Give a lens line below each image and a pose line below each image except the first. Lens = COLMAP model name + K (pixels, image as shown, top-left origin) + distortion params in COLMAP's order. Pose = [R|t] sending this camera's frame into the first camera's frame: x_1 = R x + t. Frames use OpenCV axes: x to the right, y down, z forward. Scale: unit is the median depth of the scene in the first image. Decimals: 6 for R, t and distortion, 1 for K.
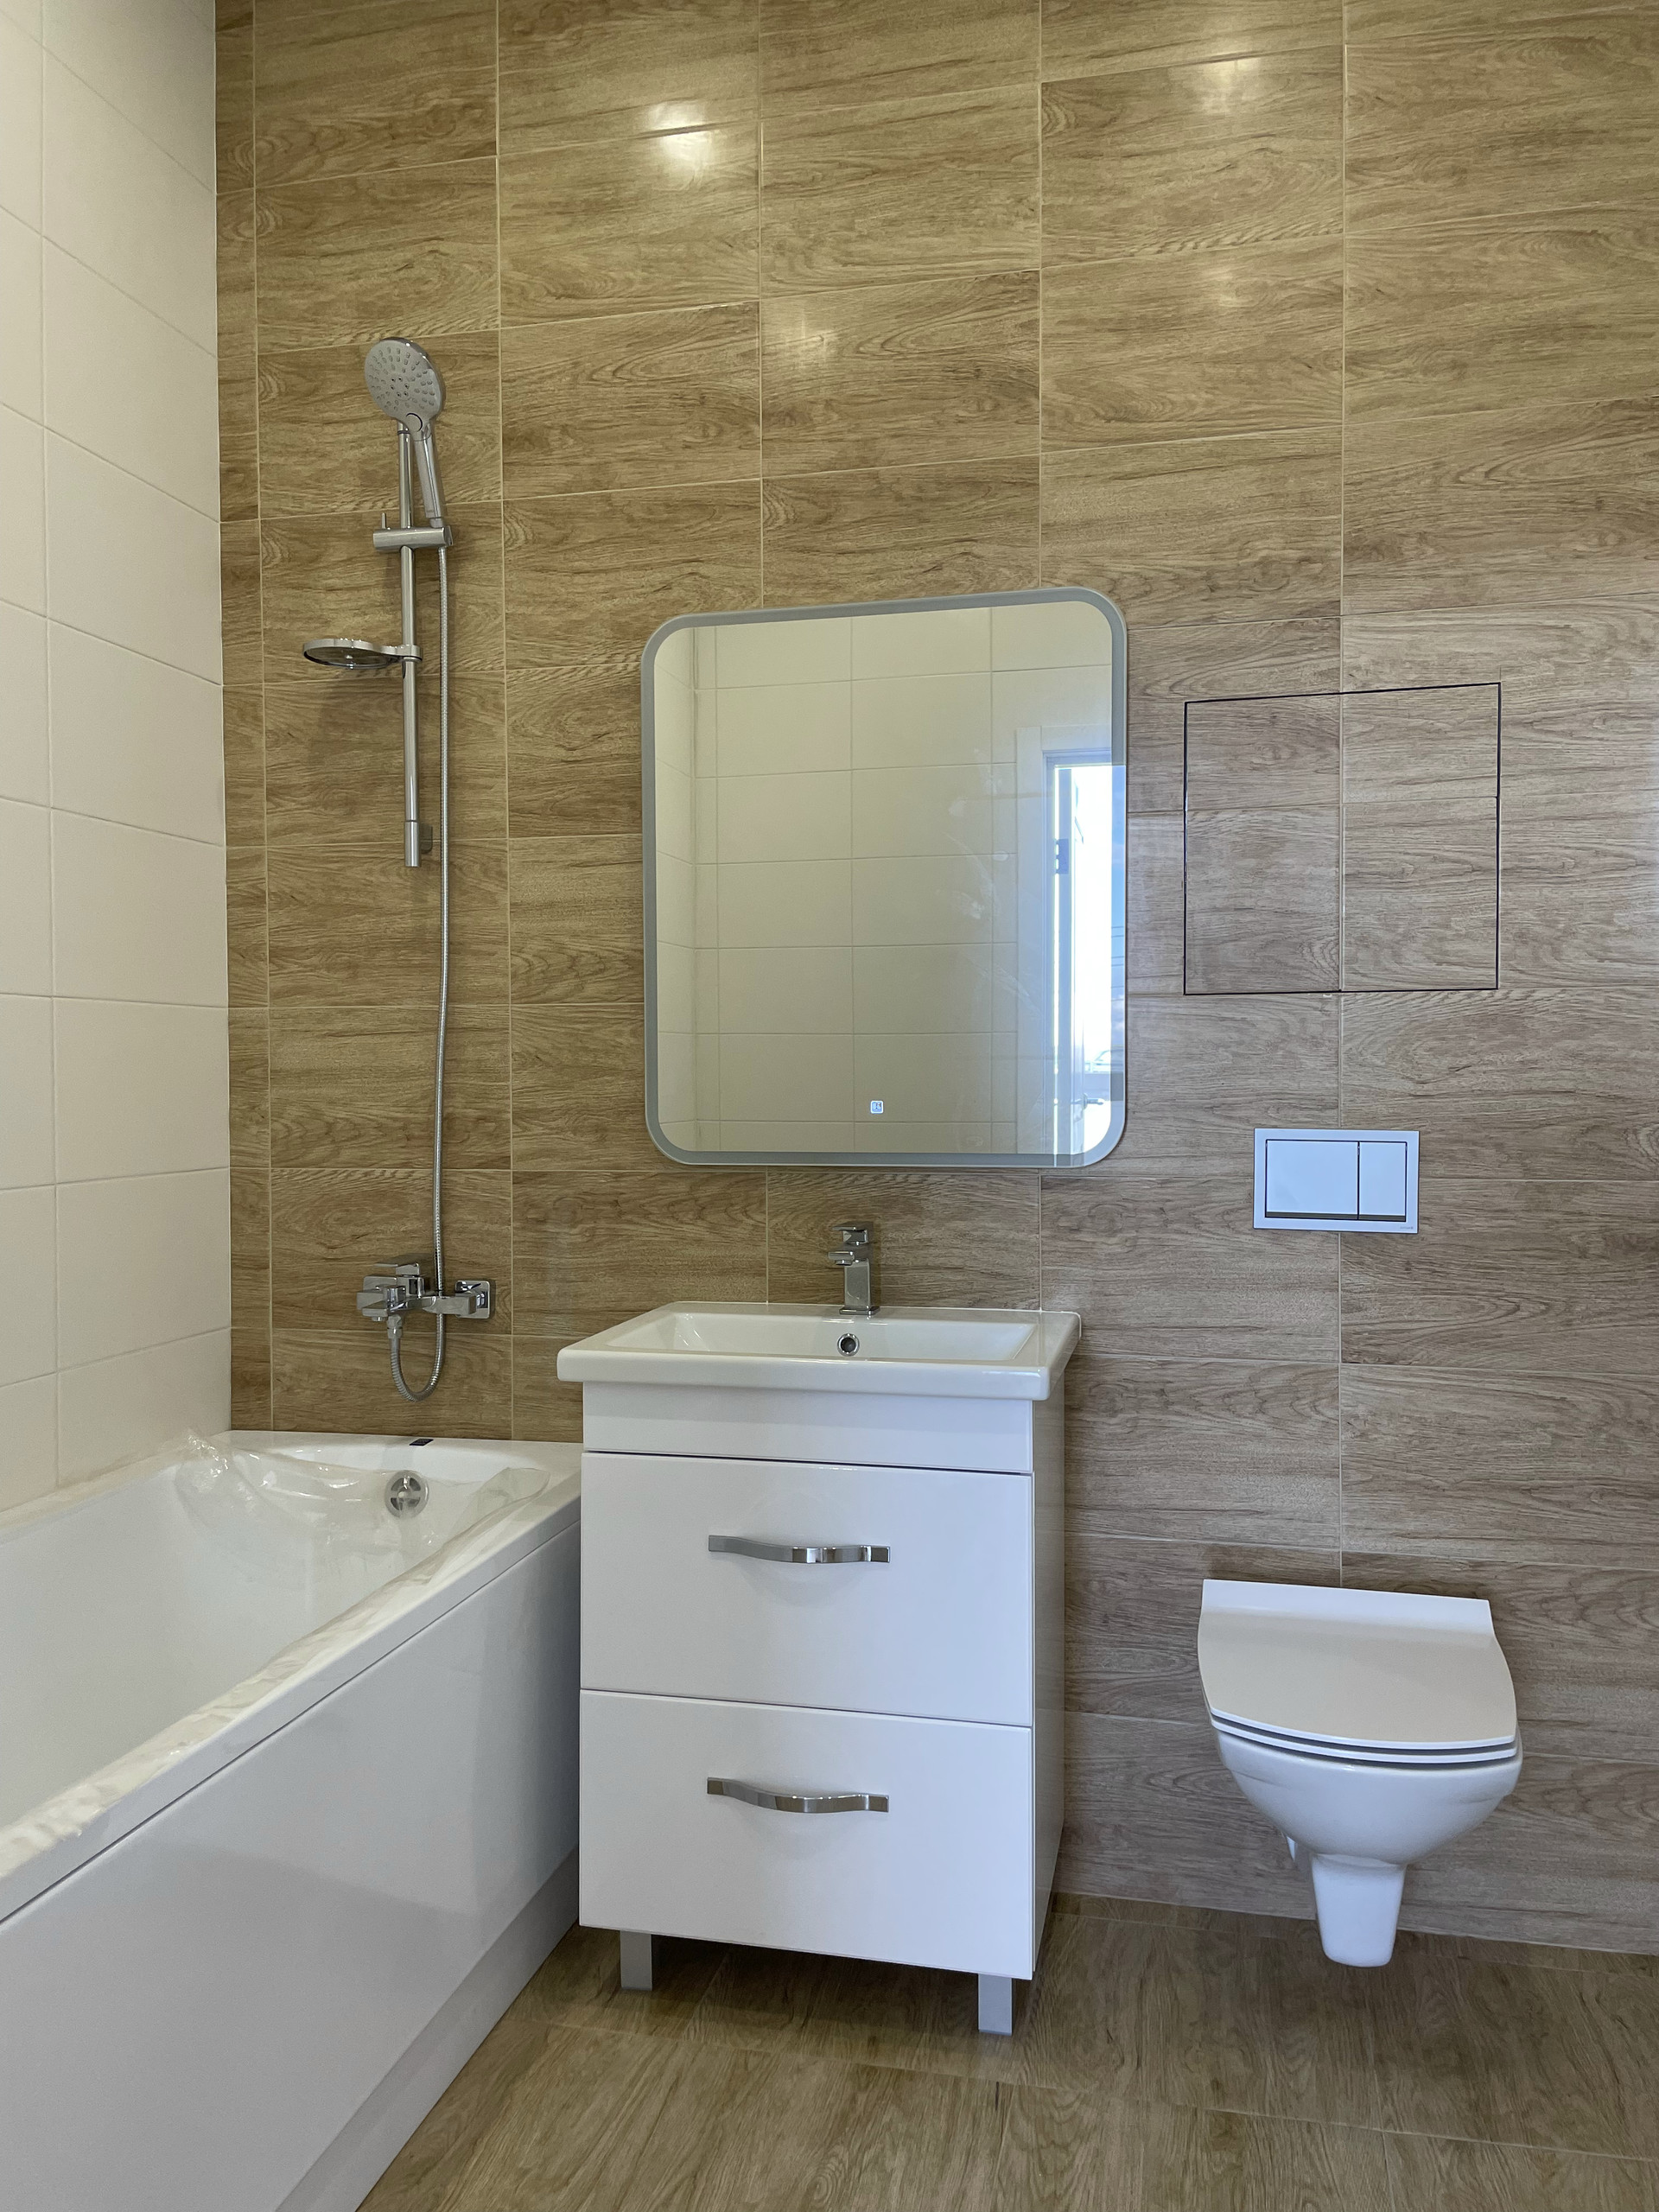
lens RADIAL K [[1684.3, 0, 837.3], [0, 1684.3, 1101.2], [0, 0, 1]] dist [0.075380, -0.084435]
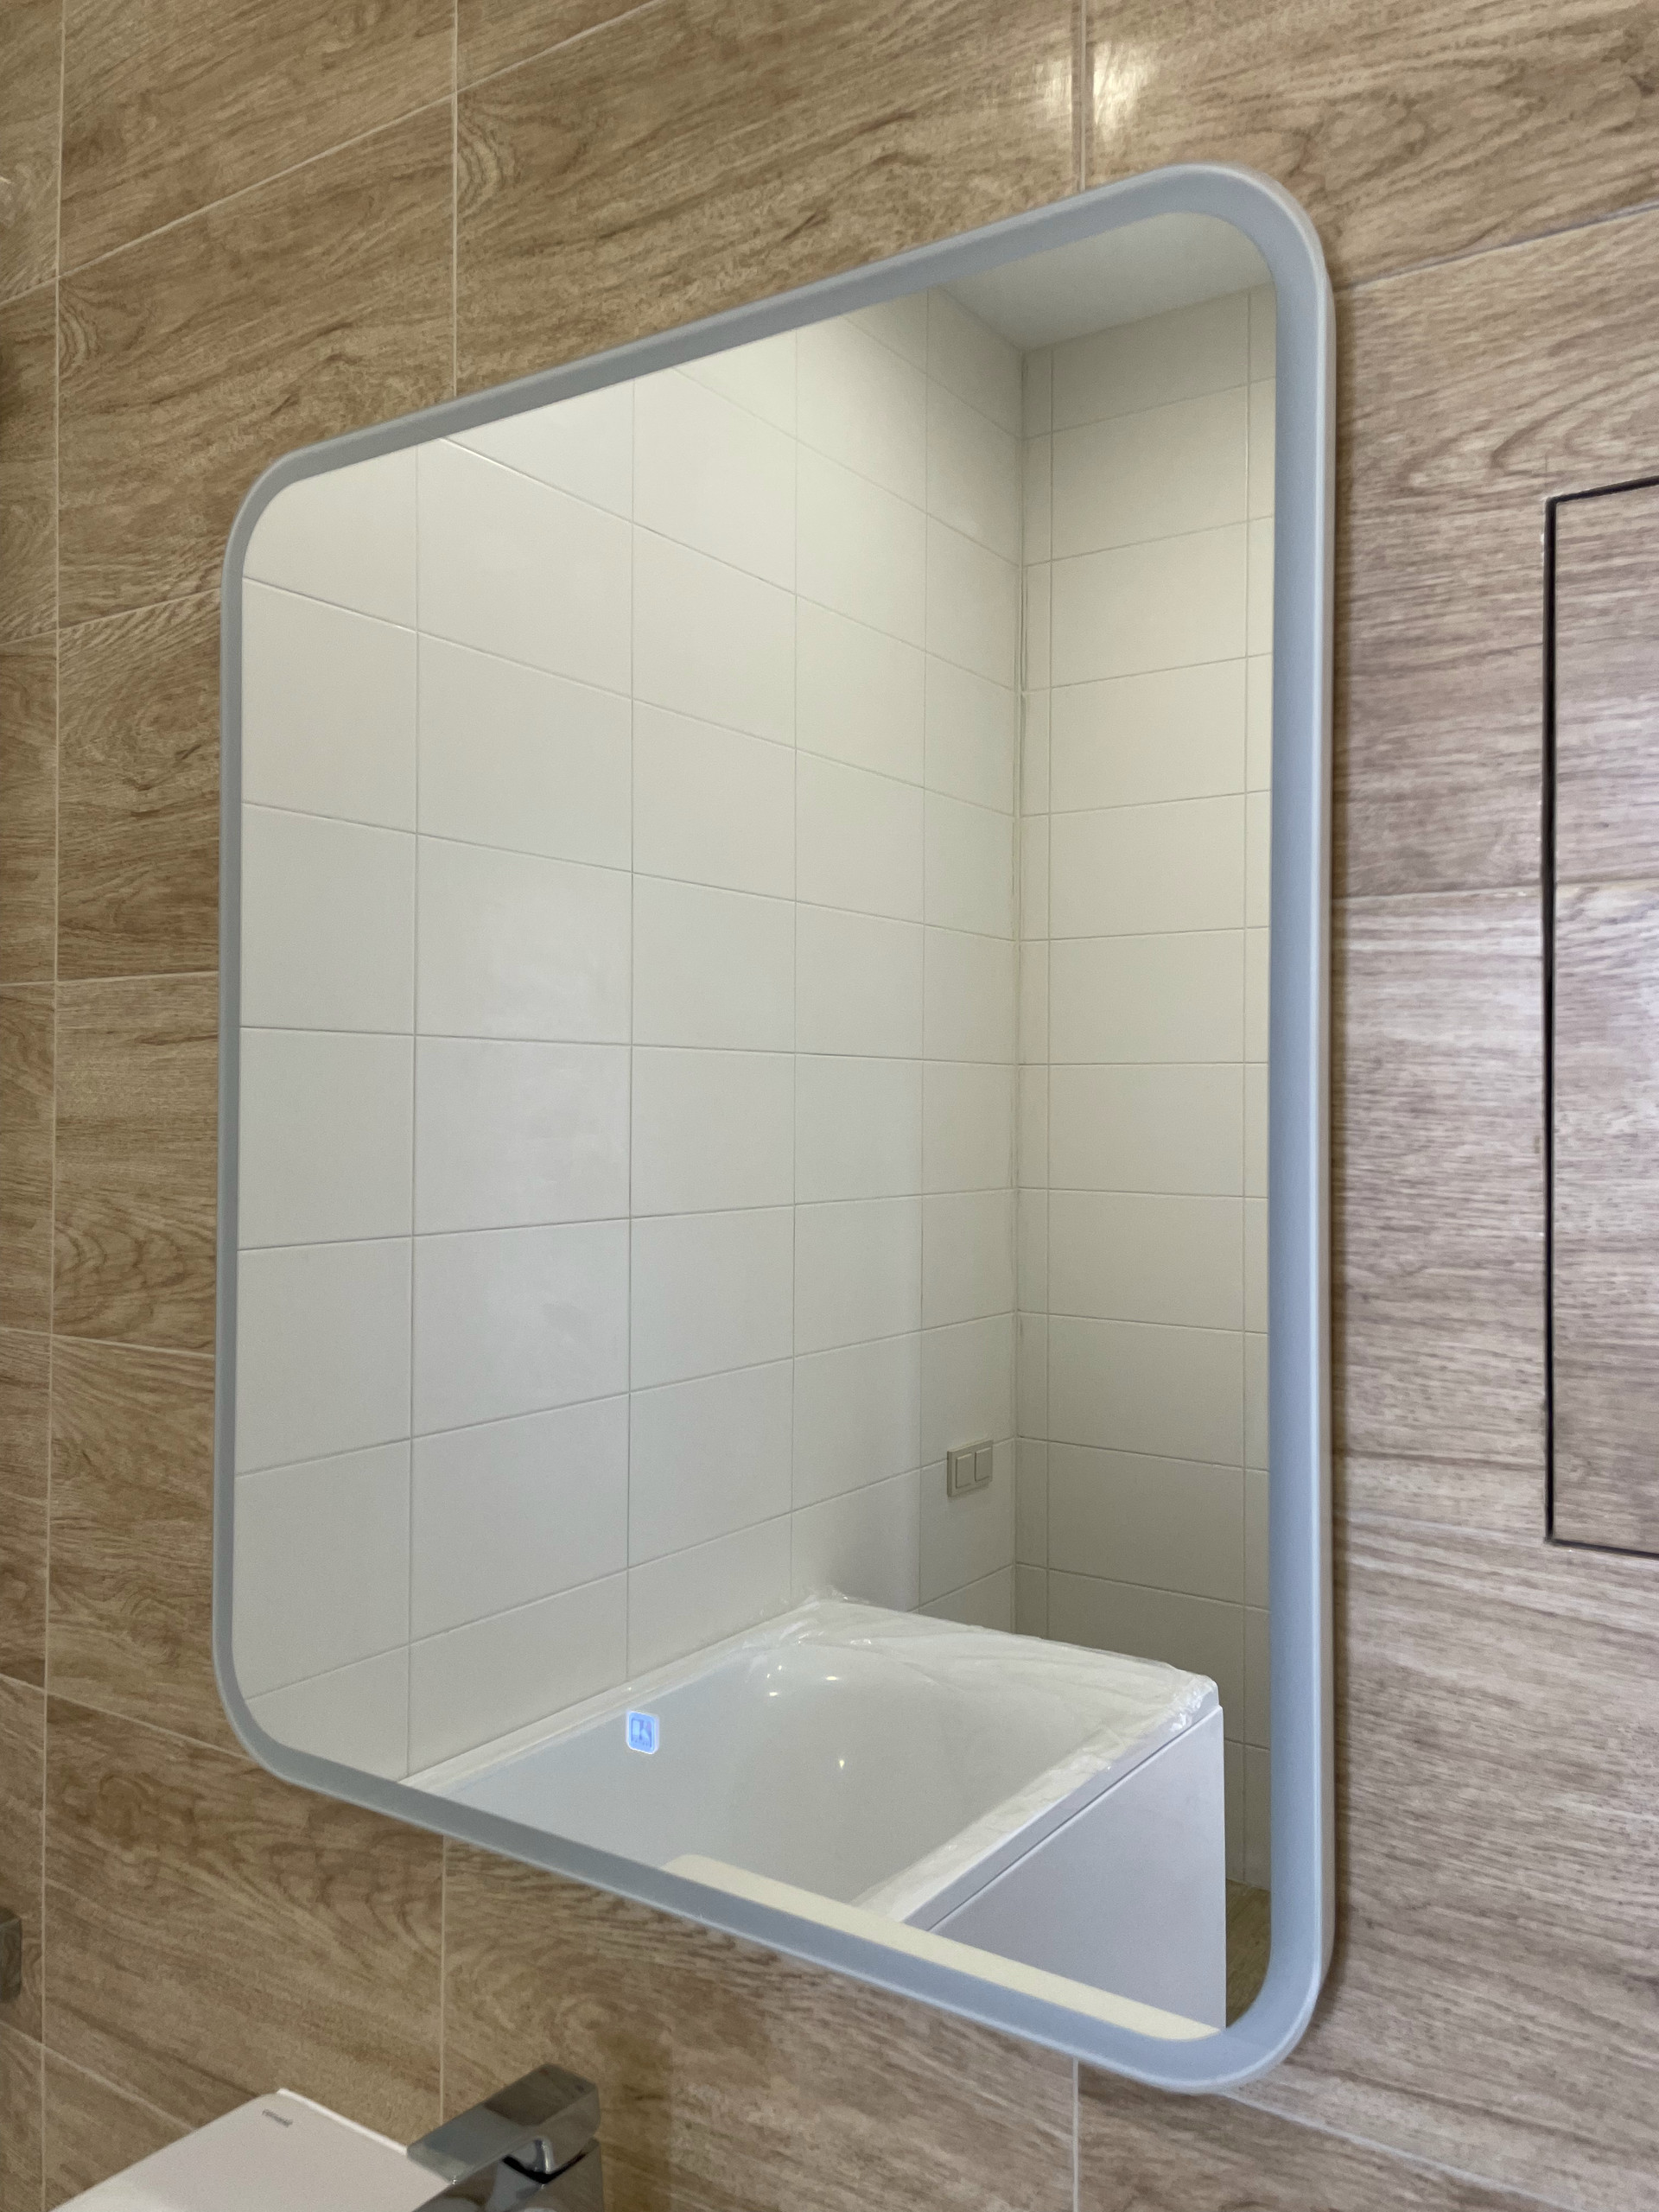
lens RADIAL K [[1684.3, 0, 837.6], [0, 1684.3, 1076.0], [0, 0, 1]] dist [0.075380, -0.084435]
pose [[0.930209, 0.003798, -0.367011, 0.183499], [-0.014286, 0.999563, -0.025864, -0.120170], [0.366752, 0.029302, 0.929857, 0.639397]]
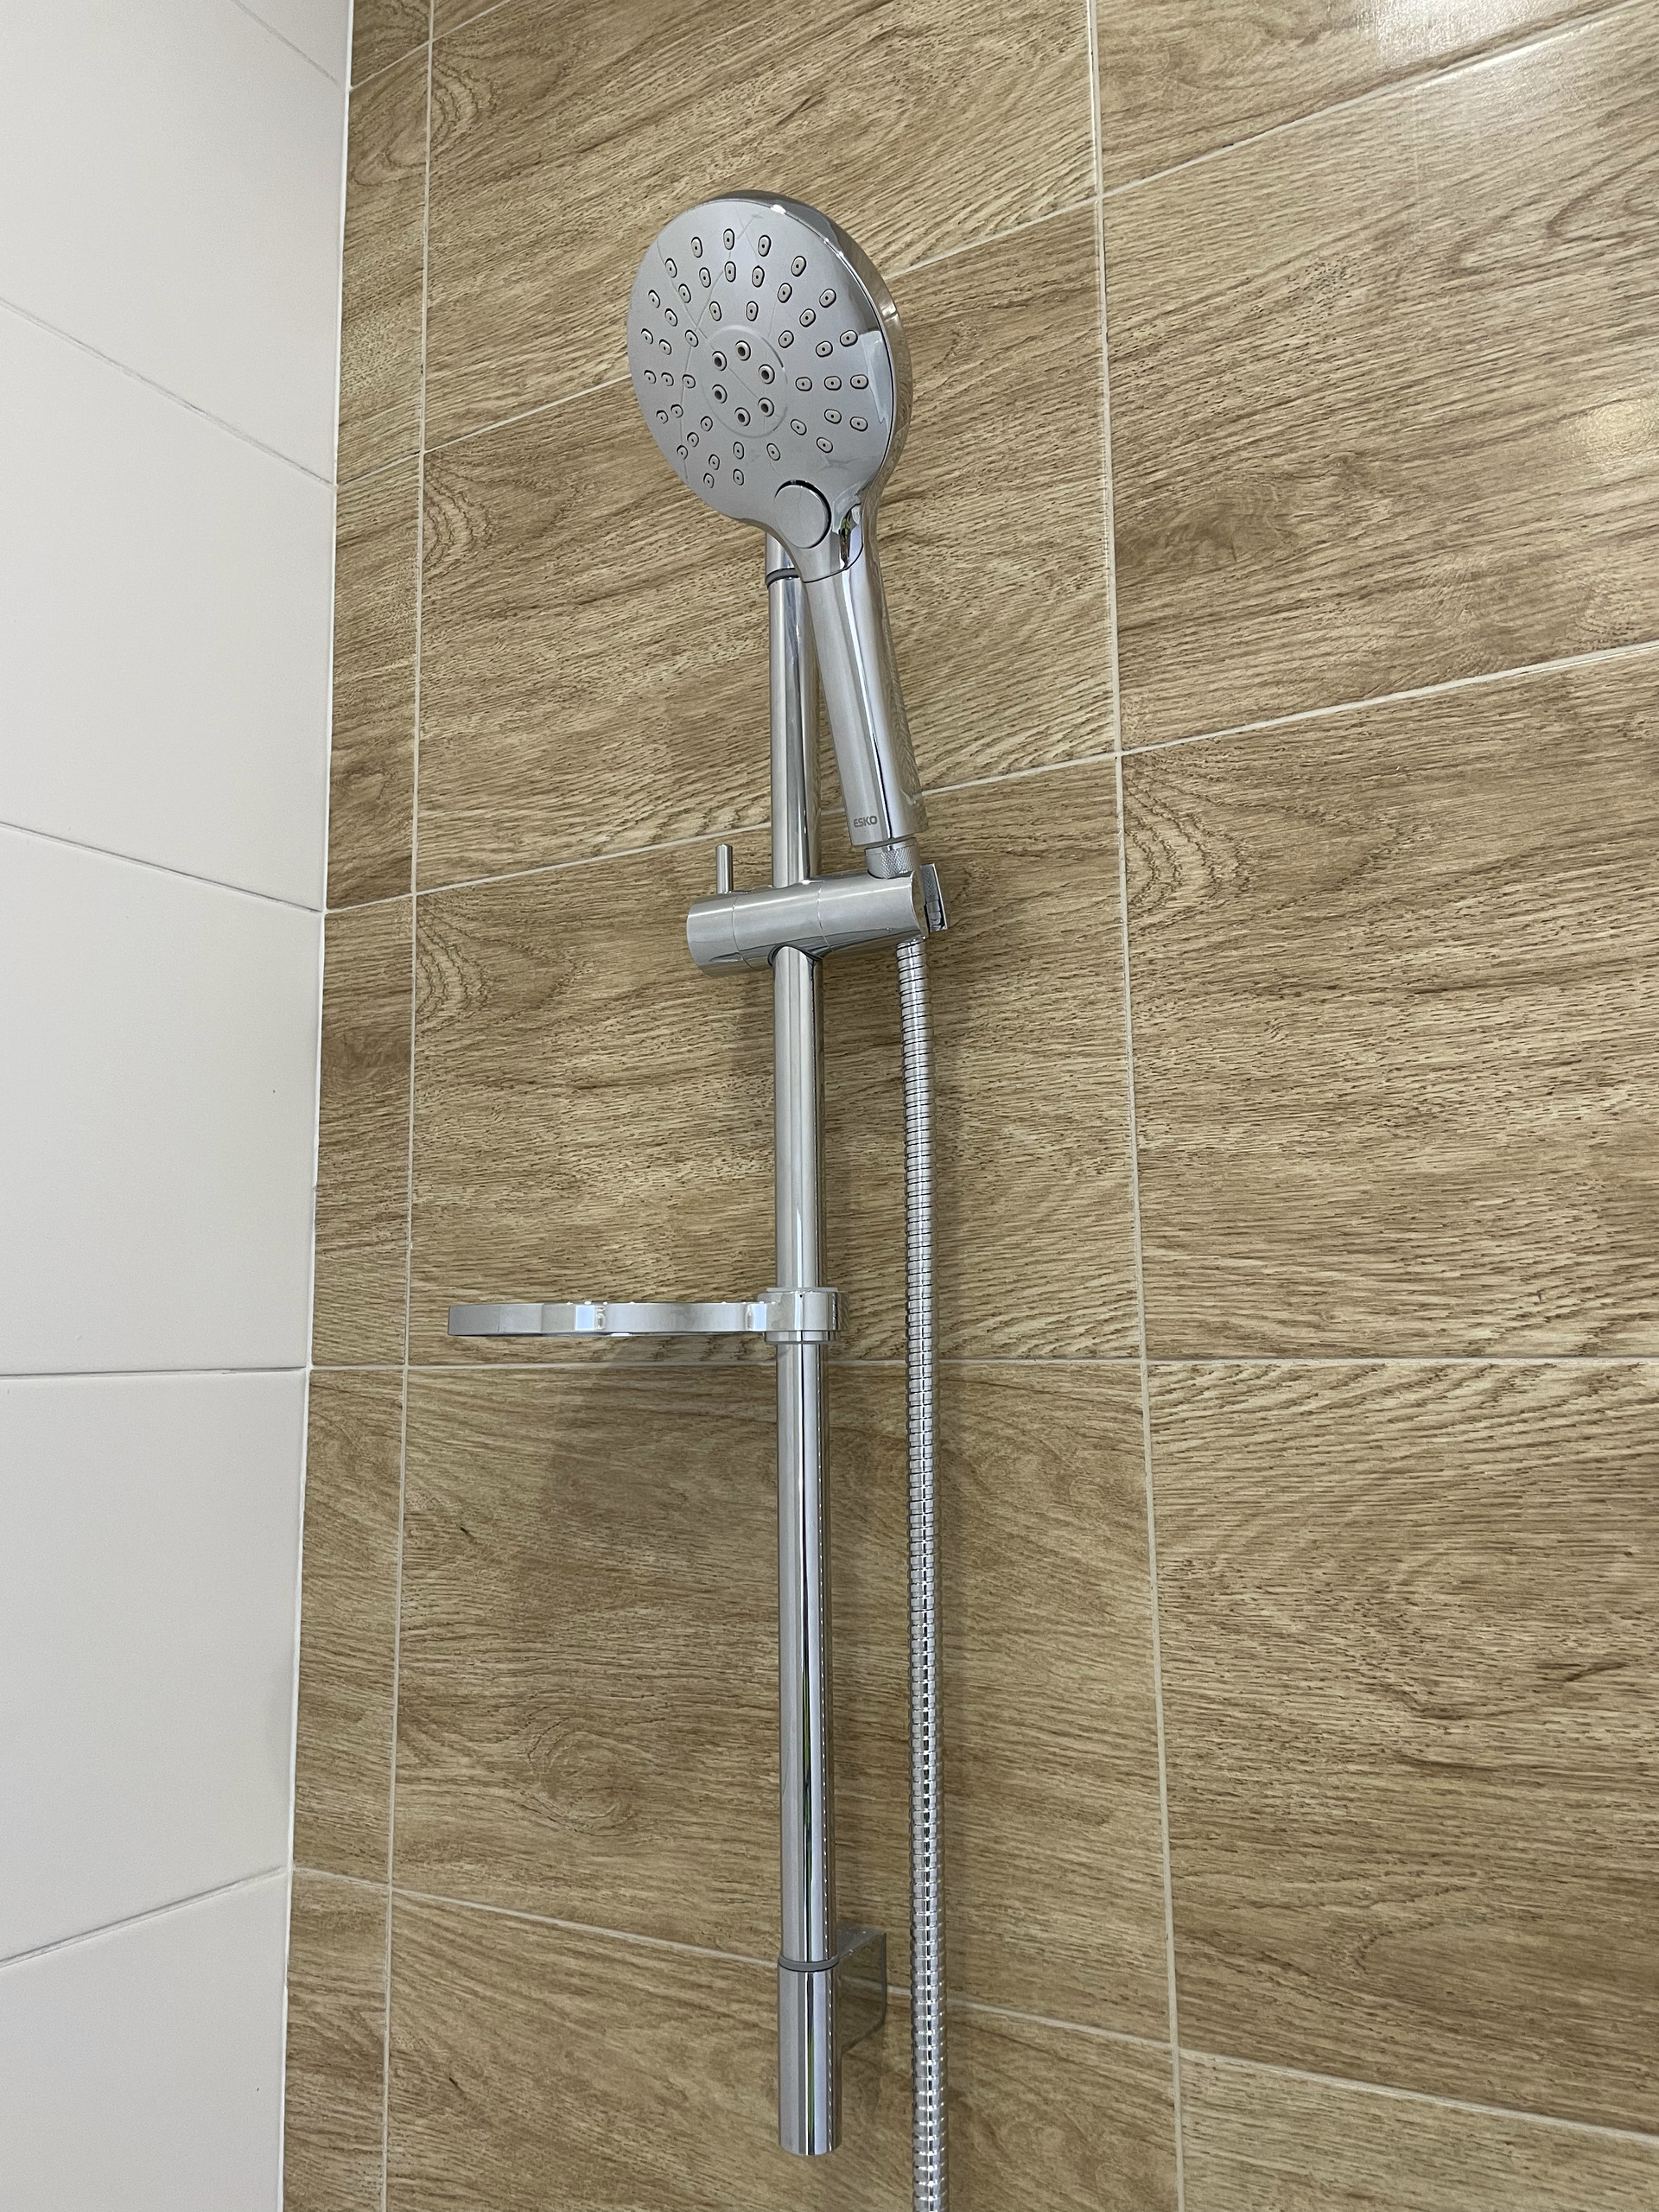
lens RADIAL K [[1684.3, 0, 833.9], [0, 1684.3, 1105.3], [0, 0, 1]] dist [0.075380, -0.084435]
pose [[0.951269, -0.050599, -0.304181, -0.159641], [0.003935, 0.988357, -0.152103, -0.253950], [0.308336, 0.143494, 0.940393, 0.731642]]
